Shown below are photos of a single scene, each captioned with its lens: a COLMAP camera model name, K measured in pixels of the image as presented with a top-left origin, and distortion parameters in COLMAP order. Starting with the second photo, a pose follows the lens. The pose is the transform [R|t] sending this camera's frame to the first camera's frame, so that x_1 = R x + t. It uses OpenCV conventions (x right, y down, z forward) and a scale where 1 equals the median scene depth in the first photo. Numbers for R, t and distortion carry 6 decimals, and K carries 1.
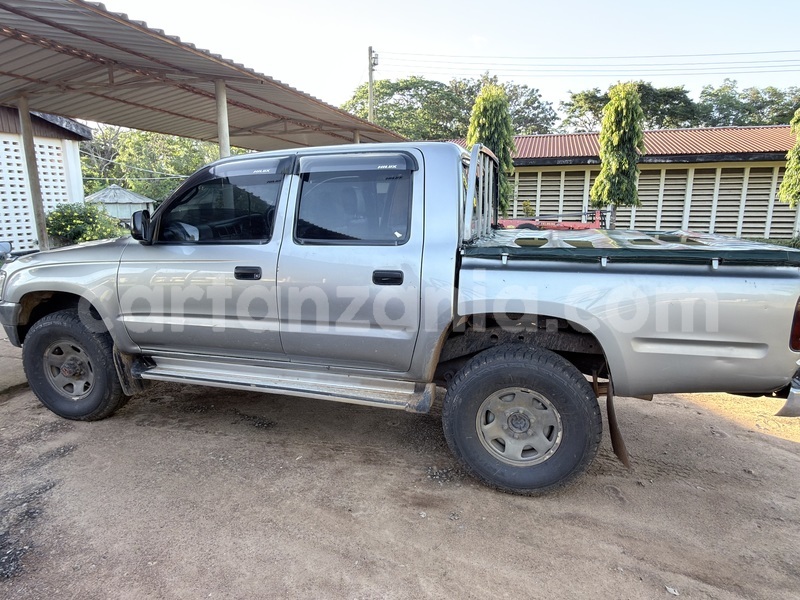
lens RADIAL K [[489.0, 0, 393.8], [0, 489.0, 302.5], [0, 0, 1]] dist [0.001943, -0.001280]
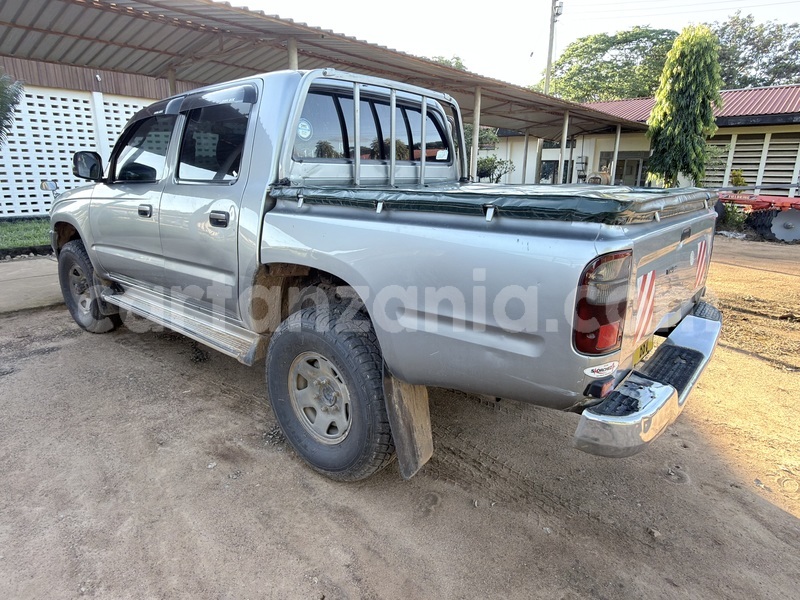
lens RADIAL K [[489.0, 0, 397.9], [0, 489.0, 301.7], [0, 0, 1]] dist [0.001943, -0.001280]
pose [[0.912196, 0.117497, -0.392546, 0.410414], [-0.096233, 0.992642, 0.073491, 0.003866], [0.398293, -0.029263, 0.916792, 0.151361]]
